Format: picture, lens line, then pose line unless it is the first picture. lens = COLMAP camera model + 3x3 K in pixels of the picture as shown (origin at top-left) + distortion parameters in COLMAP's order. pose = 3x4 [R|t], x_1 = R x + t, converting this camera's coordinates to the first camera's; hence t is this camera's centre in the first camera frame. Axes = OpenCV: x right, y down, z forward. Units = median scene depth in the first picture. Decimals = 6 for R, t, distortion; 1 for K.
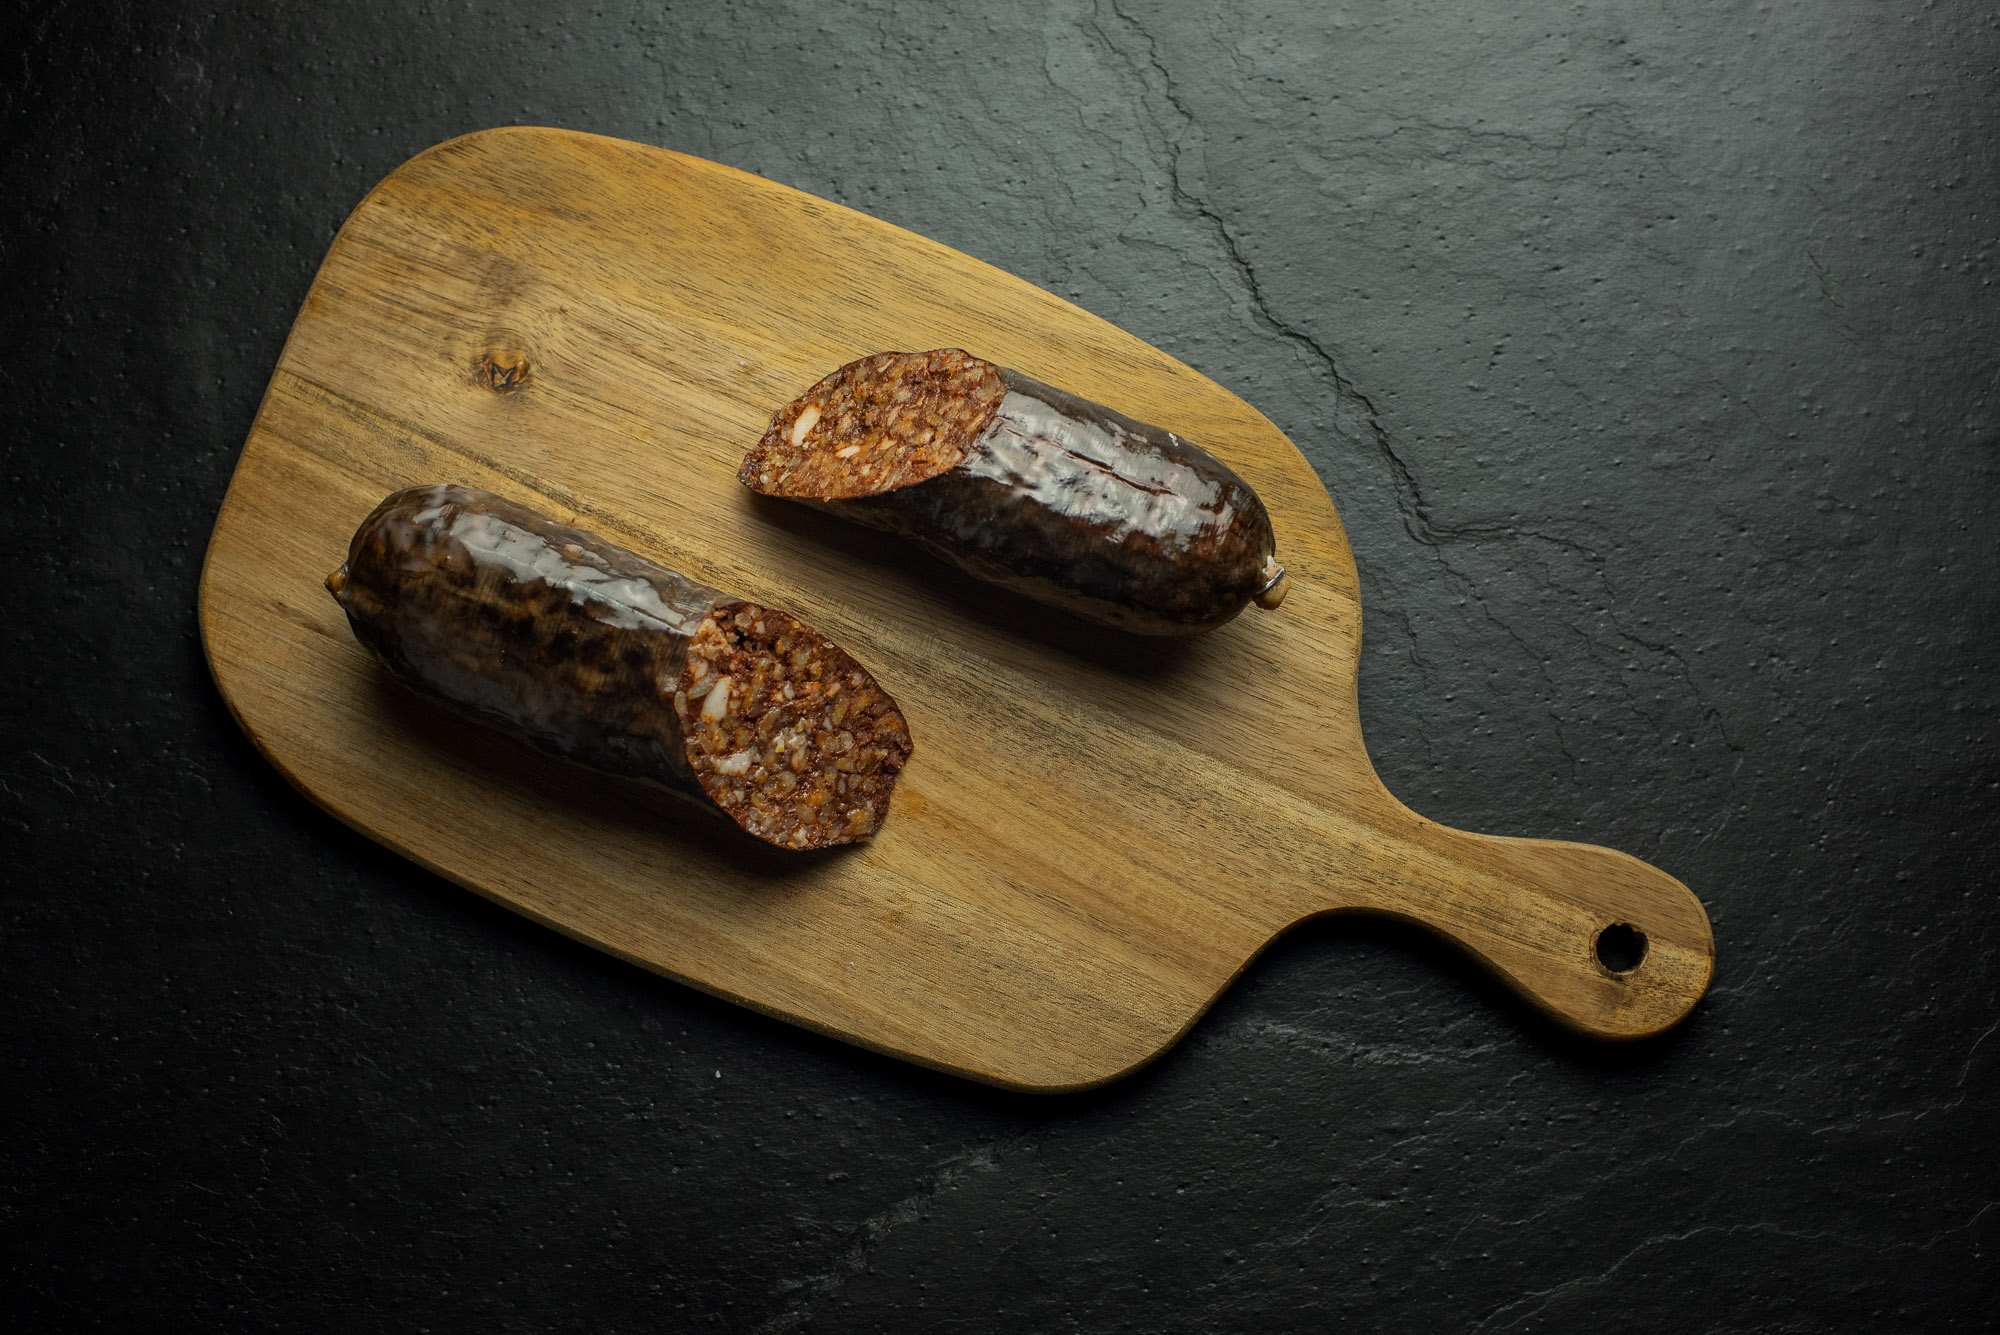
lens RADIAL K [[3001.3, 0, 1000.4], [0, 3001.3, 676.2], [0, 0, 1]] dist [-0.153479, 0.000000]
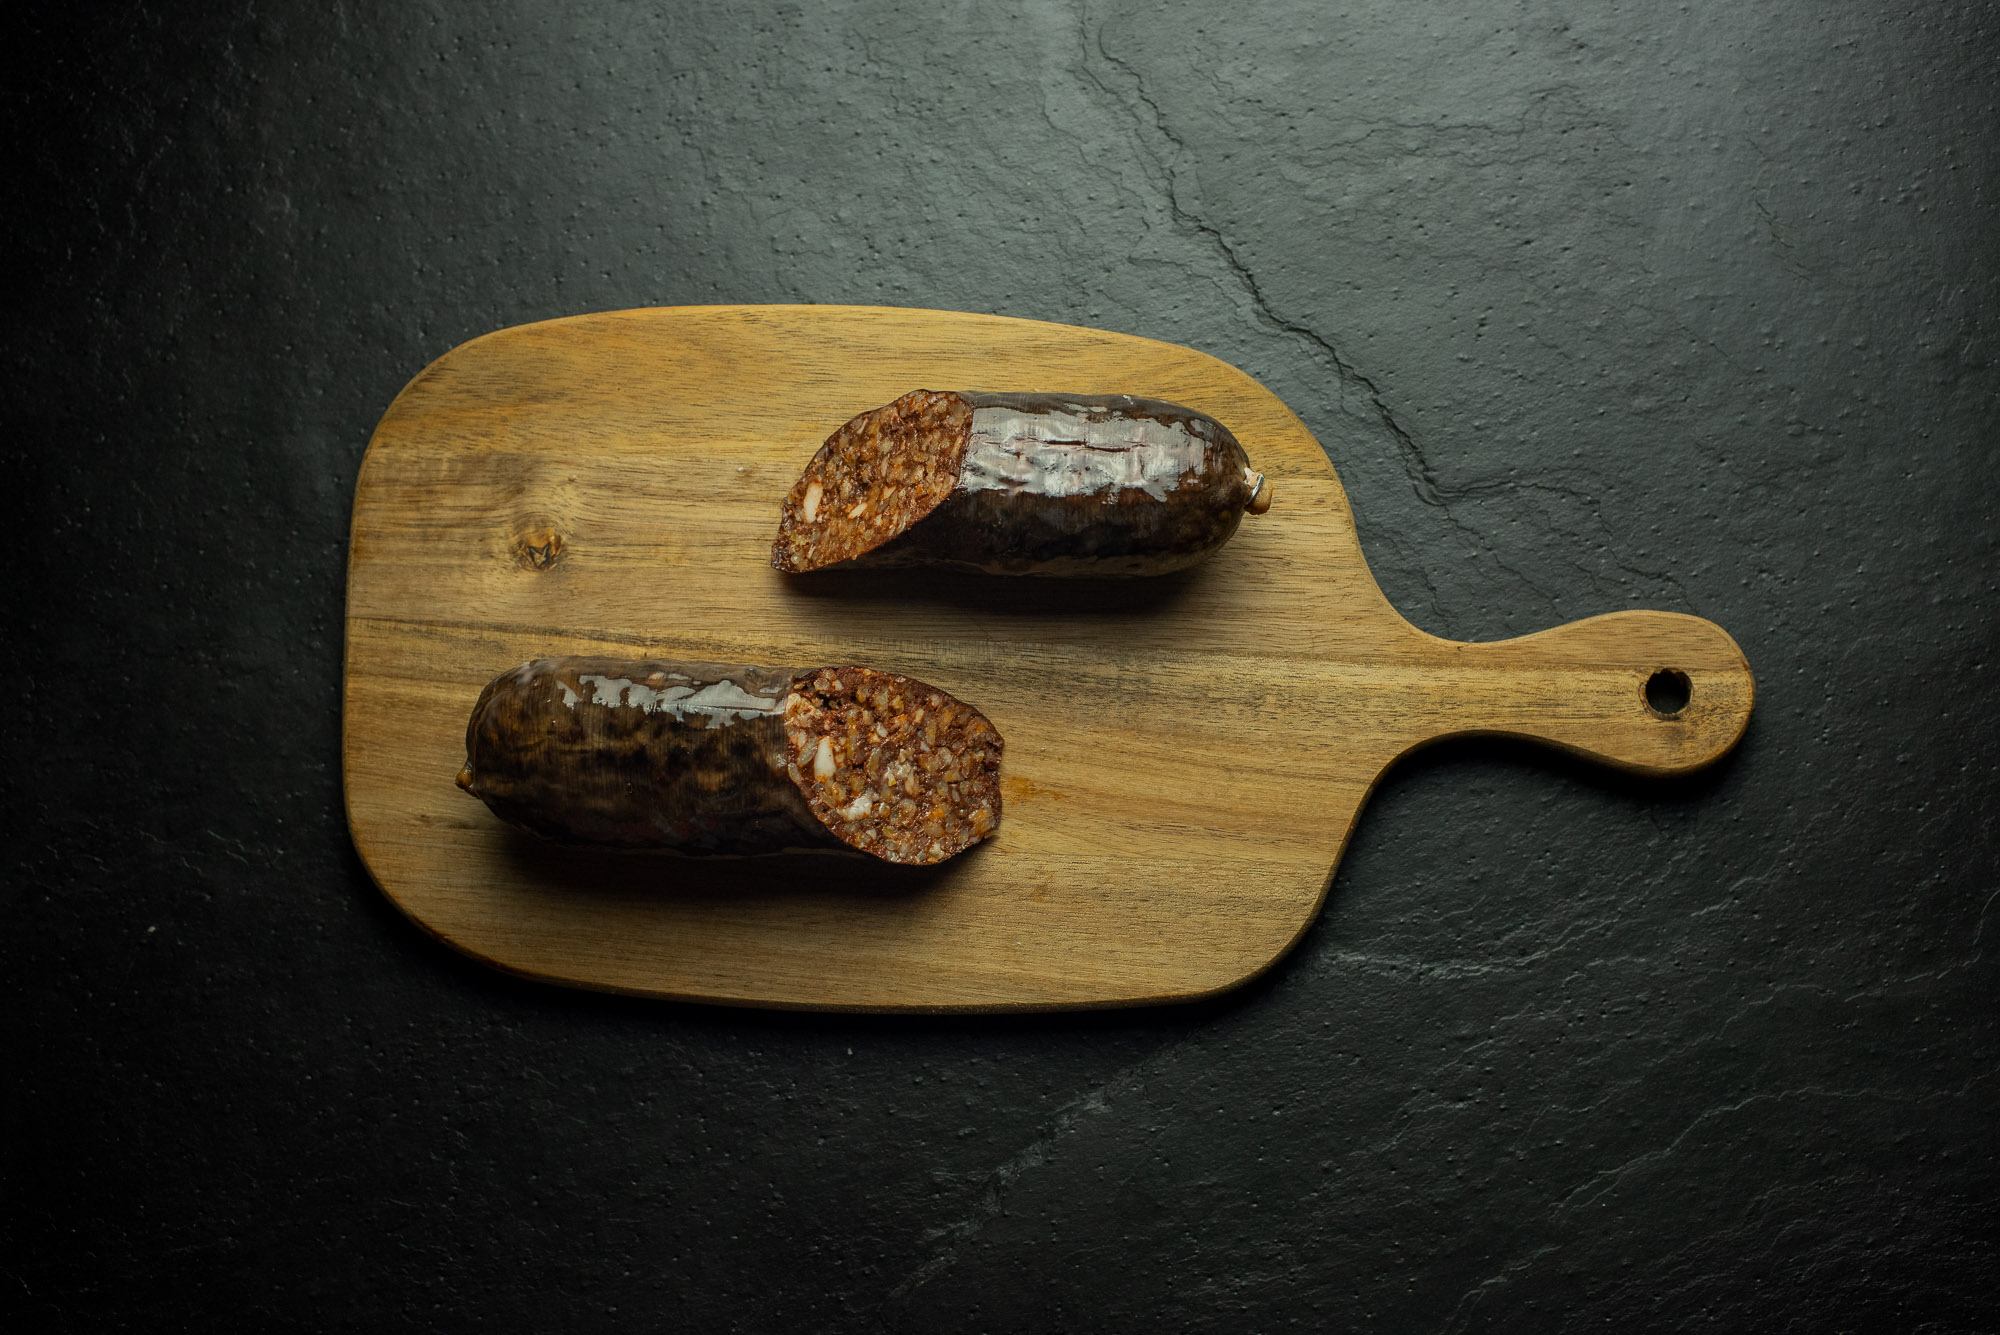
lens RADIAL K [[3001.3, 0, 1008.8], [0, 3001.3, 667.3], [0, 0, 1]] dist [-0.153479, 0.000000]
pose [[0.938925, -0.343815, -0.014563, -0.001935], [0.343660, 0.939016, -0.012123, 0.012218], [0.017843, 0.006378, 0.999820, -0.108779]]
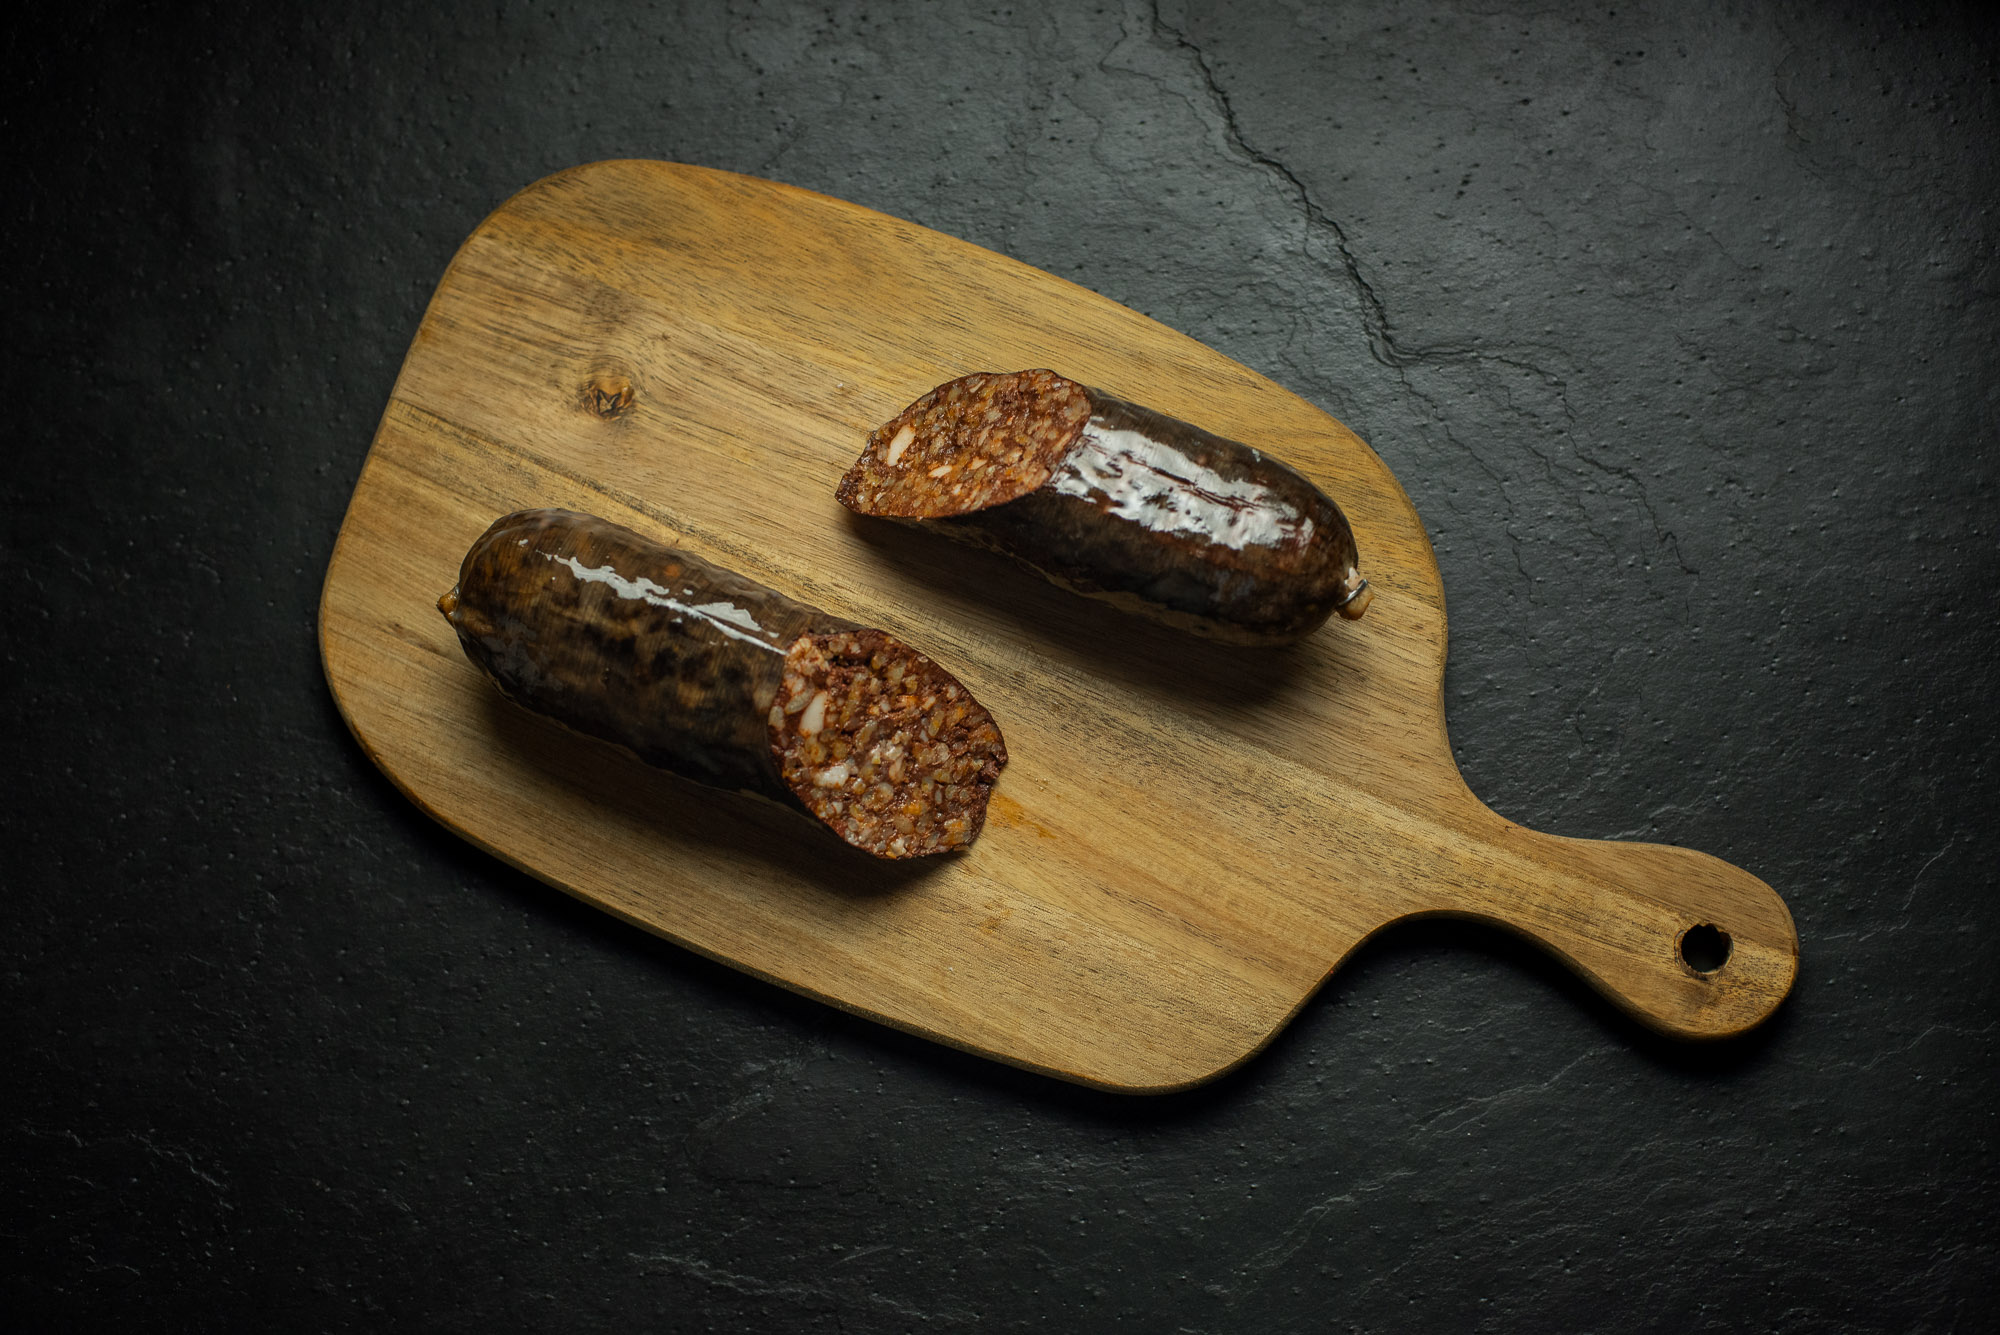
lens RADIAL K [[3001.3, 0, 1009.2], [0, 3001.3, 665.9], [0, 0, 1]] dist [-0.153479, 0.000000]
pose [[0.998491, -0.011603, -0.053667, 0.026668], [0.011469, 0.999930, -0.002799, -0.004885], [0.053696, 0.002179, 0.998555, -0.025332]]
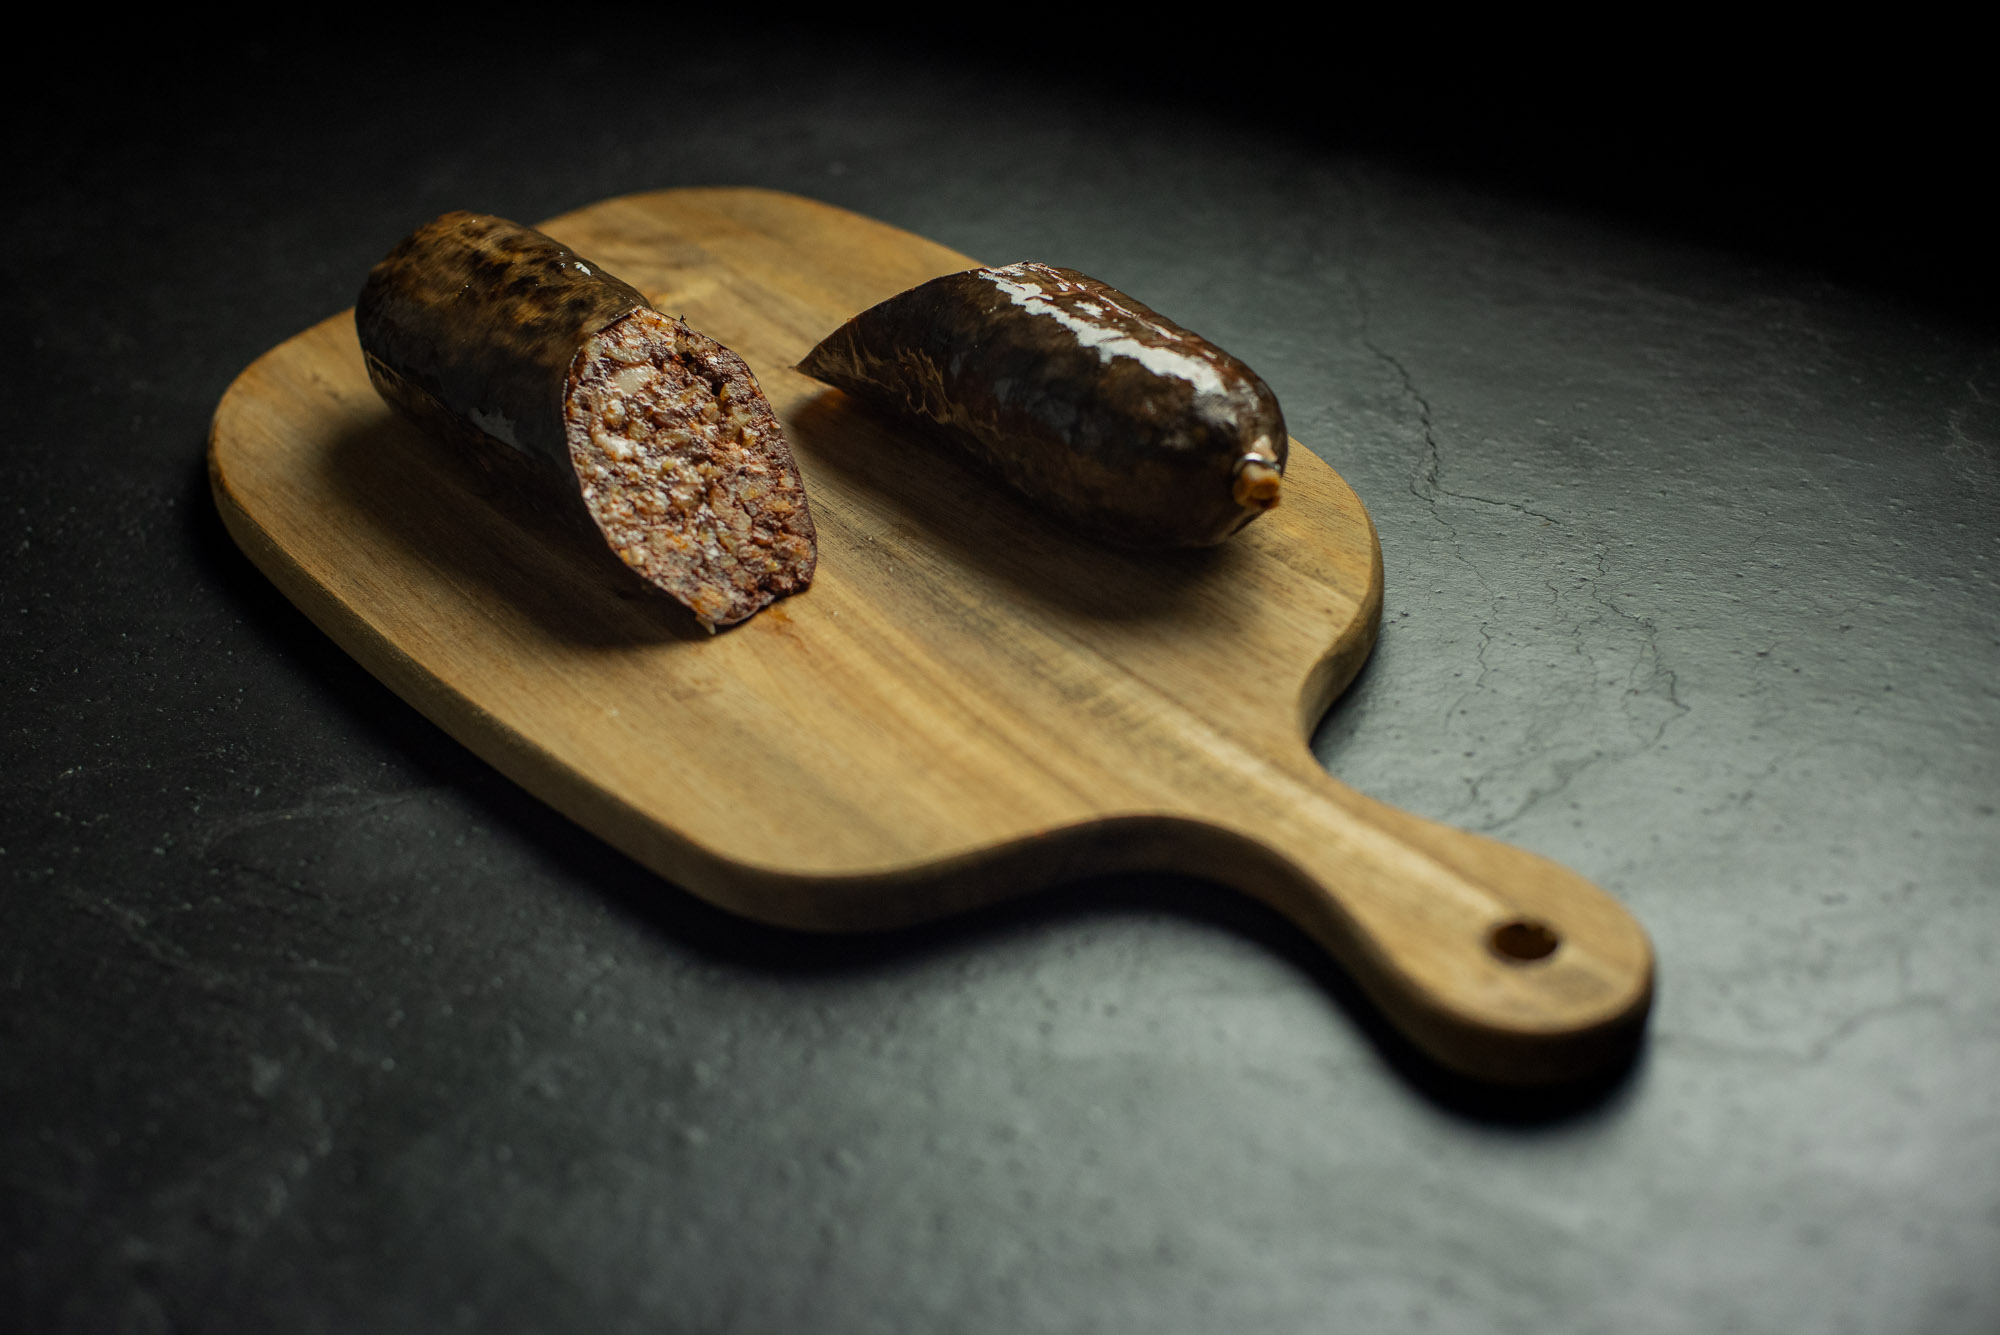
lens RADIAL K [[3001.3, 0, 999.5], [0, 3001.3, 668.3], [0, 0, 1]] dist [-0.153479, 0.000000]
pose [[0.892192, 0.227974, -0.389899, 0.358987], [-0.443078, 0.609227, -0.657666, 0.578769], [0.087606, 0.759520, 0.644557, 0.474039]]
